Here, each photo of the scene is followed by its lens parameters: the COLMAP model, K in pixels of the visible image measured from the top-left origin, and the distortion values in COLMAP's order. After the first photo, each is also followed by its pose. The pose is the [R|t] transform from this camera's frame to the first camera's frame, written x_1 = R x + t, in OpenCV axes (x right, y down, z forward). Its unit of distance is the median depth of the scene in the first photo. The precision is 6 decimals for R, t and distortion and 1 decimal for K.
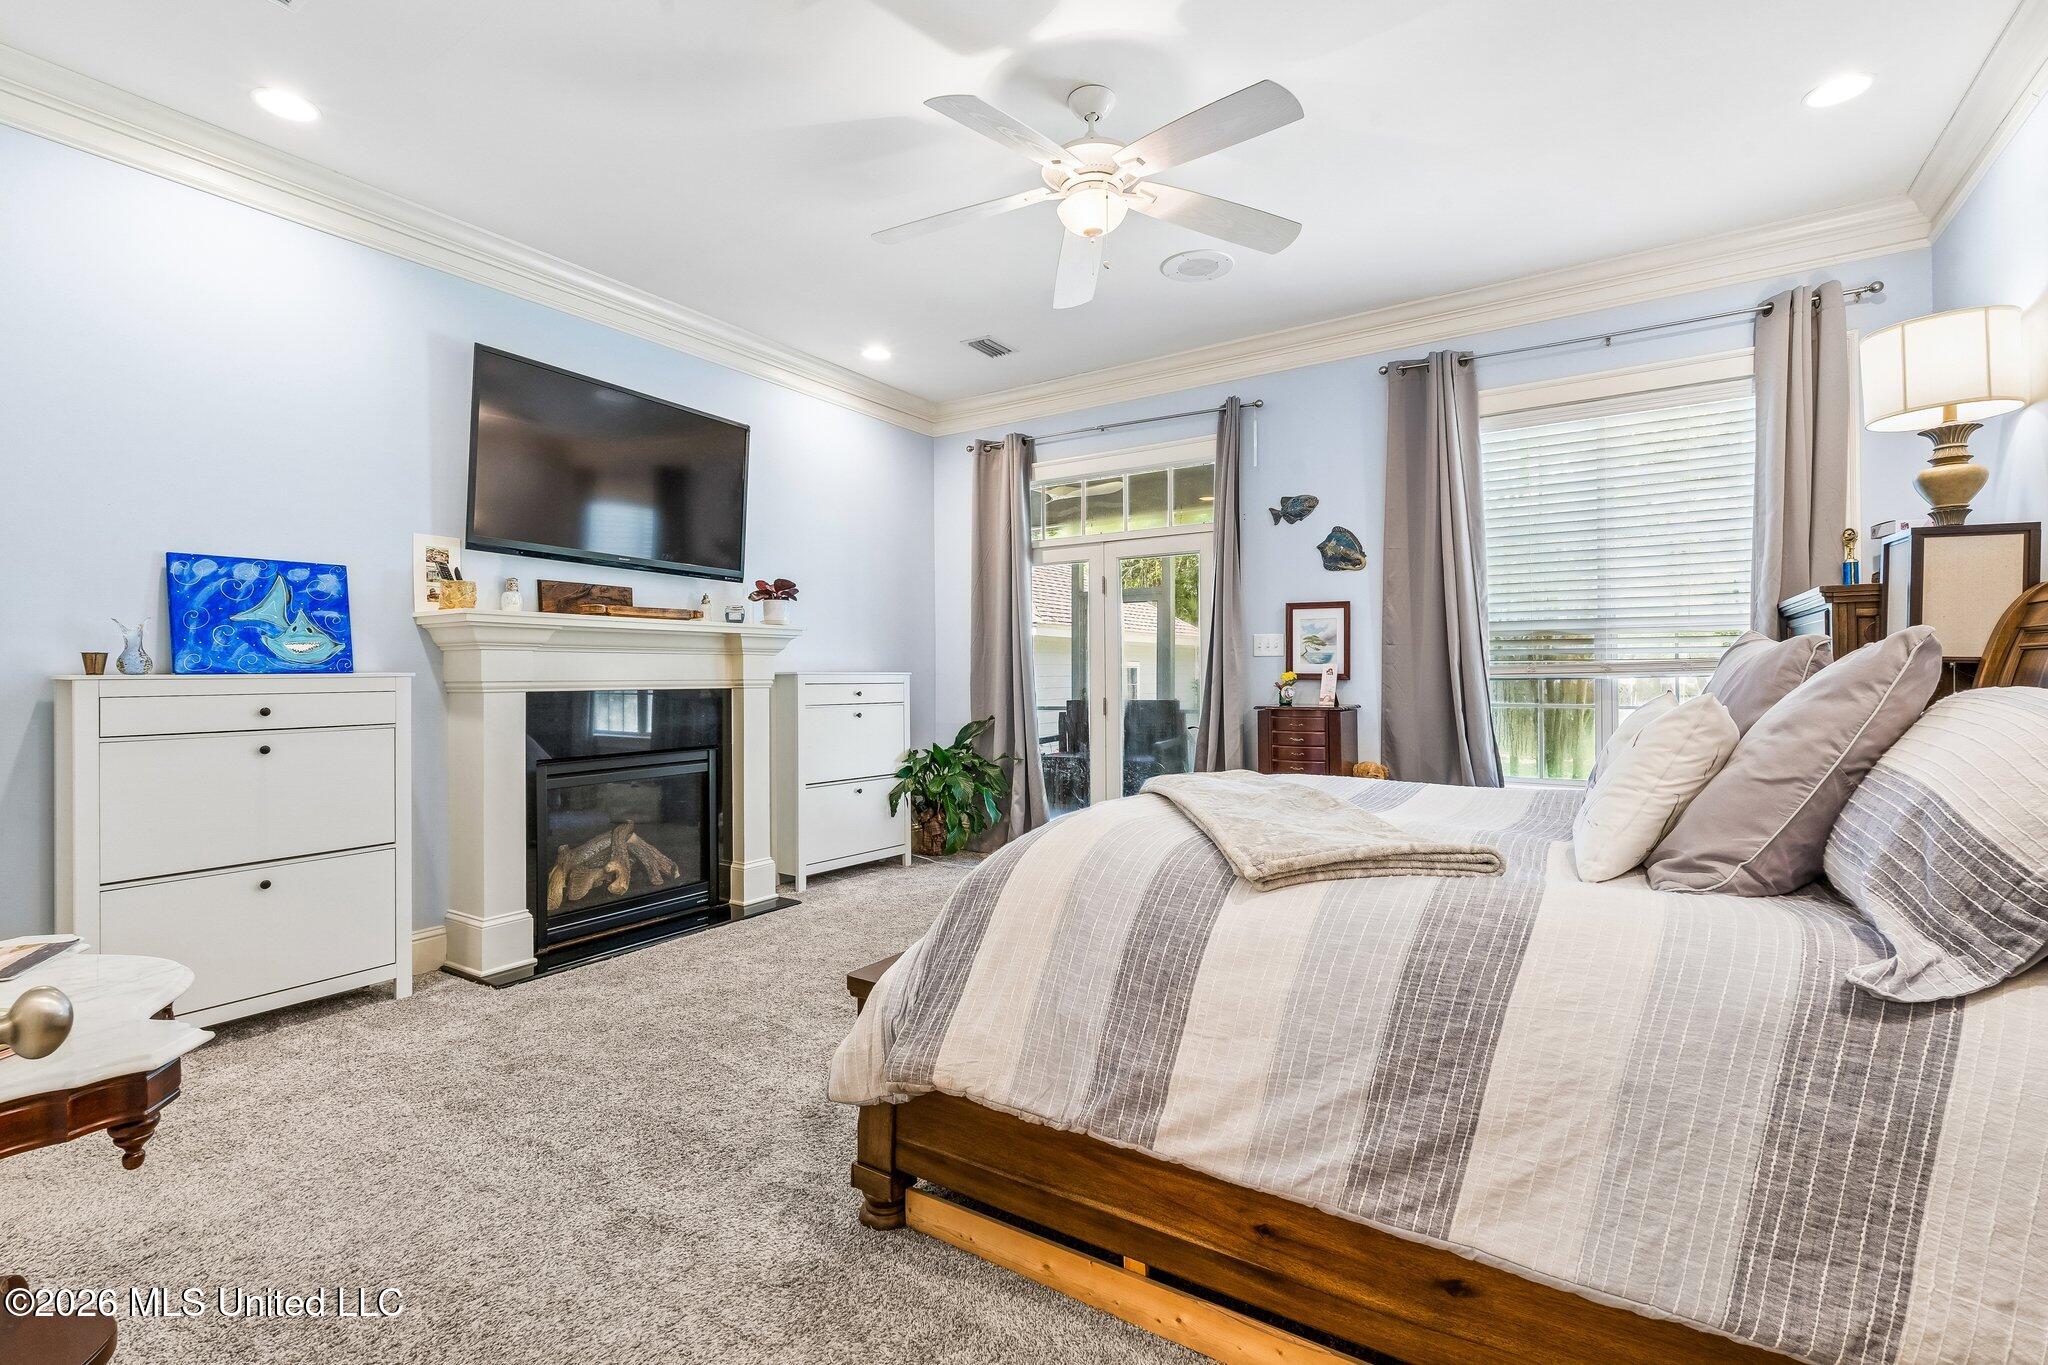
lens RADIAL K [[918.8, 0, 1027.6], [0, 918.8, 679.4], [0, 0, 1]] dist [-0.000187, -0.000093]
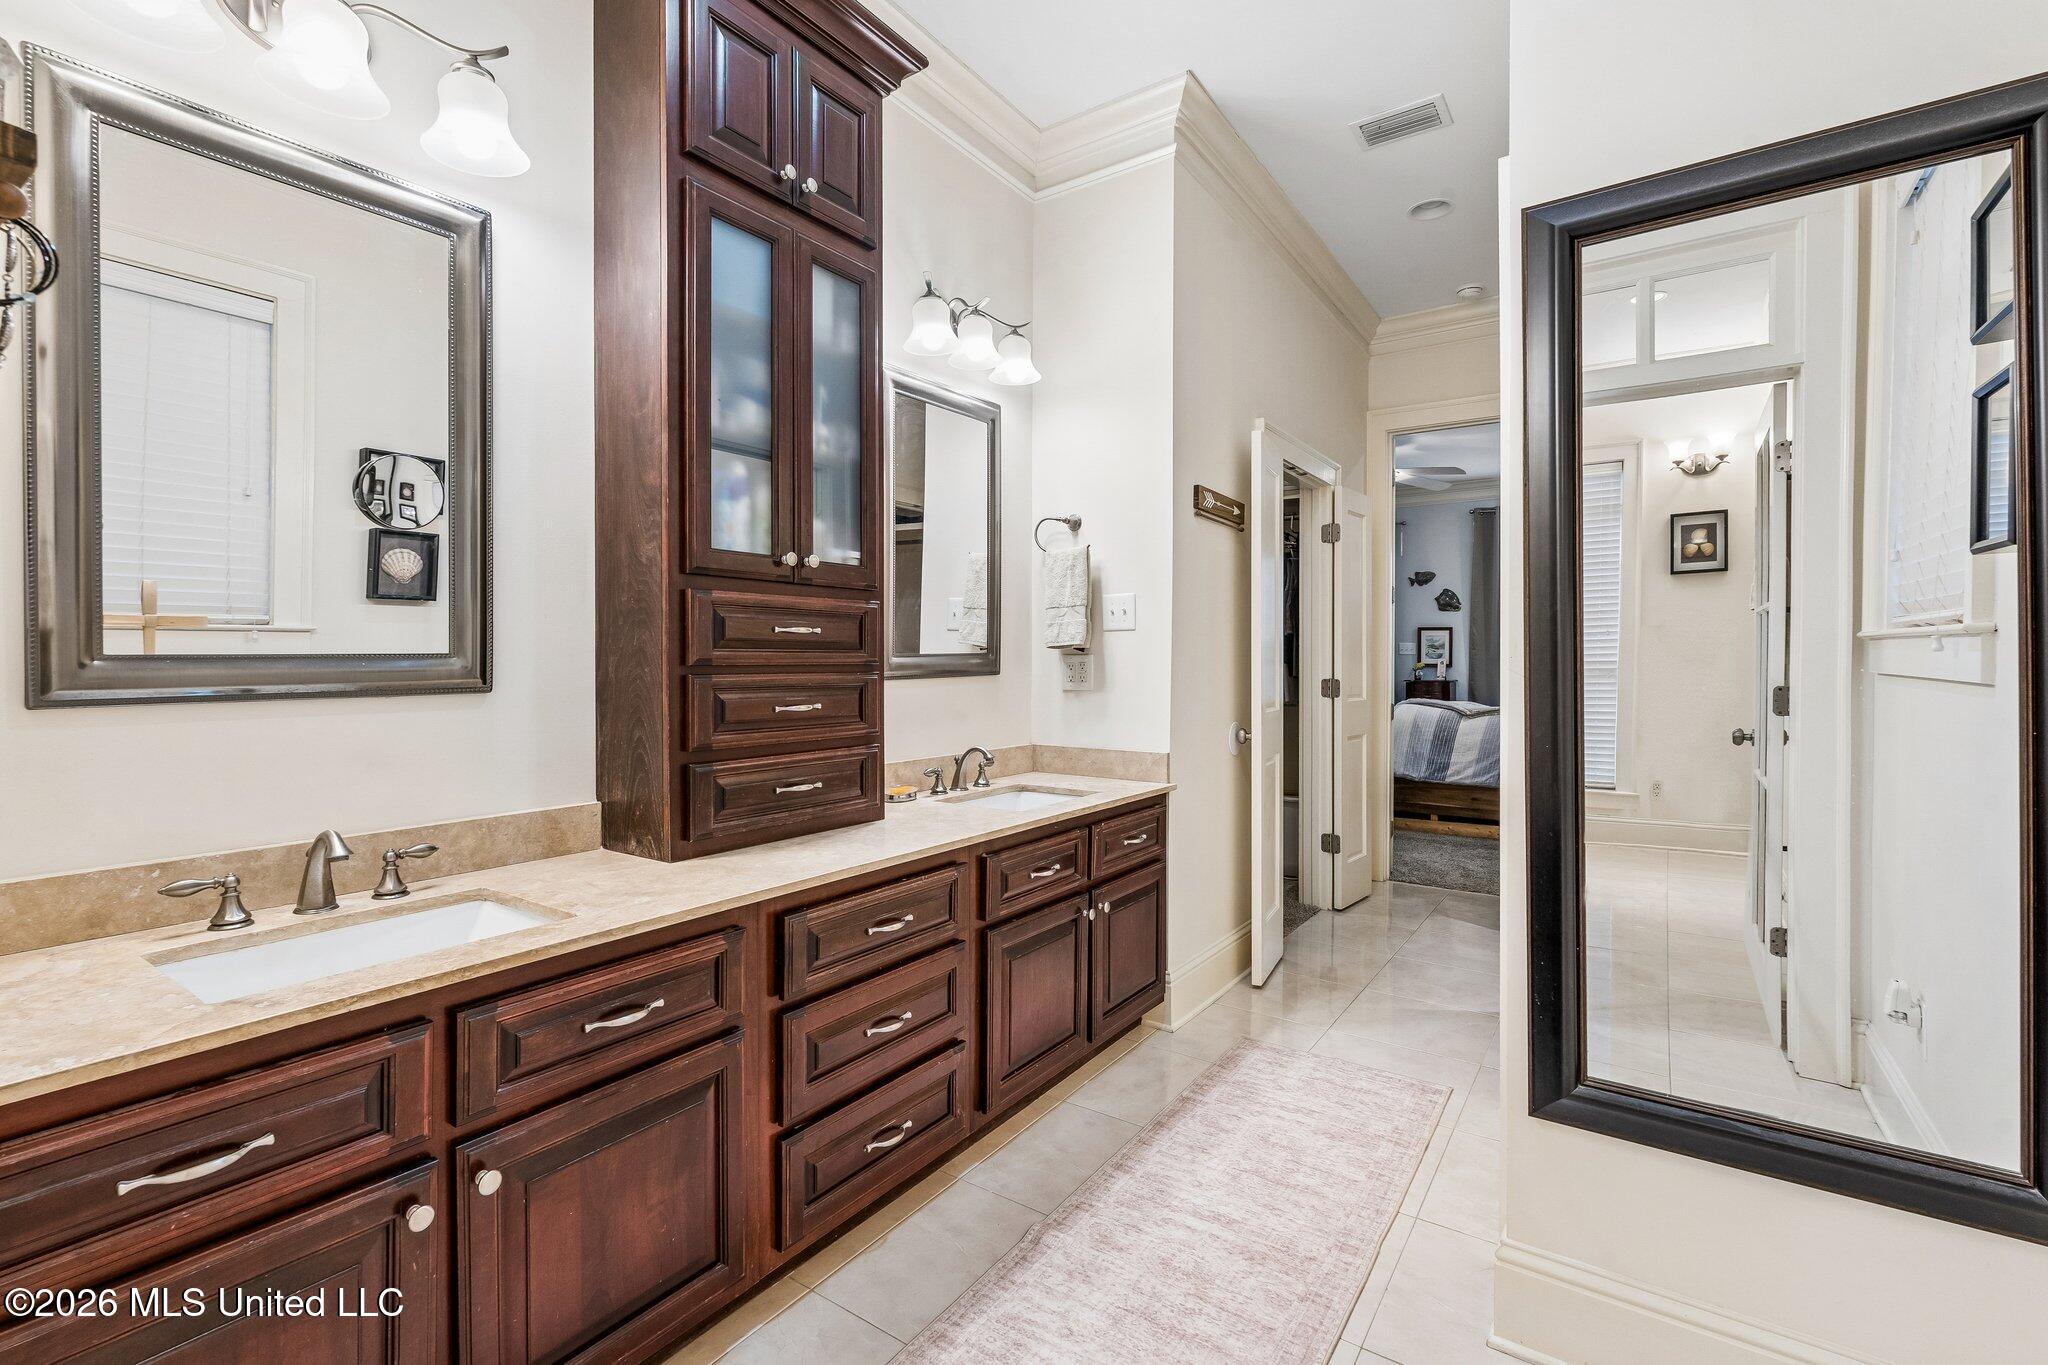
lens RADIAL K [[918.8, 0, 1034.6], [0, 918.8, 671.5], [0, 0, 1]] dist [-0.000187, -0.000093]
pose [[0.999878, 0.005718, -0.014549, -0.512189], [-0.005663, 0.999977, 0.003822, 0.007290], [0.014570, -0.003739, 0.999887, -0.975736]]
